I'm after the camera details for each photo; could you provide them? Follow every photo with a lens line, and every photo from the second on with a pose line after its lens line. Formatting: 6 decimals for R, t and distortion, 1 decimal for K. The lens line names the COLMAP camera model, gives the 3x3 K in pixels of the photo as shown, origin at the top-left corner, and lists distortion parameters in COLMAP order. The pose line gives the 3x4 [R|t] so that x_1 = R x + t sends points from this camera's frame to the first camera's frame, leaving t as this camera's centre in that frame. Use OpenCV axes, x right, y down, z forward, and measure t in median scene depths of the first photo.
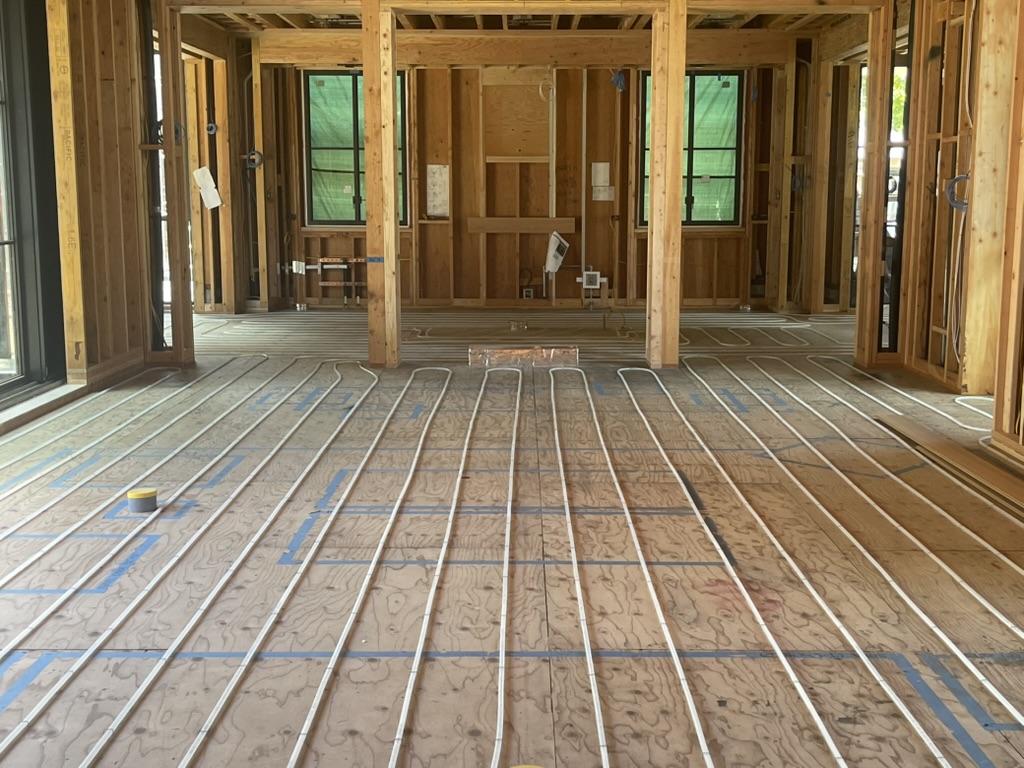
lens RADIAL K [[1288.6, 0, 509.6], [0, 1288.6, 389.2], [0, 0, 1]] dist [0.026161, 0.000000]
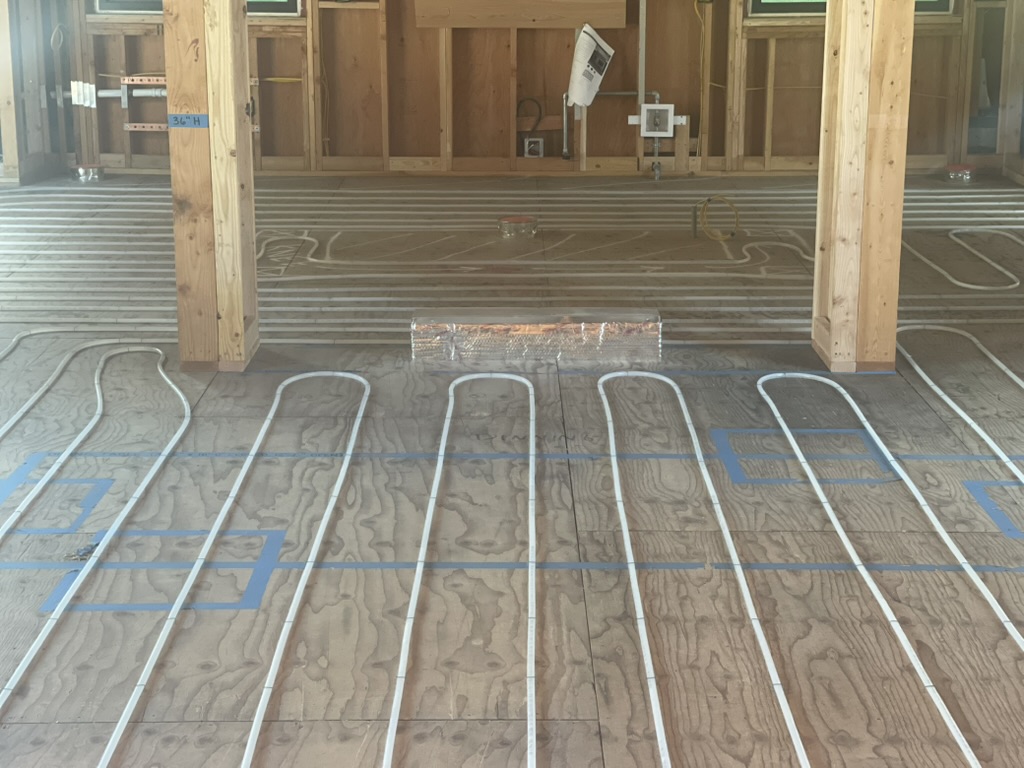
lens RADIAL K [[1948.2, 0, 515.3], [0, 1948.2, 380.0], [0, 0, 1]] dist [0.139688, 0.000000]
pose [[0.999922, -0.002464, 0.012283, -0.002956], [0.001563, 0.997339, 0.072888, -0.039482], [-0.012429, -0.072863, 0.997265, 0.221991]]
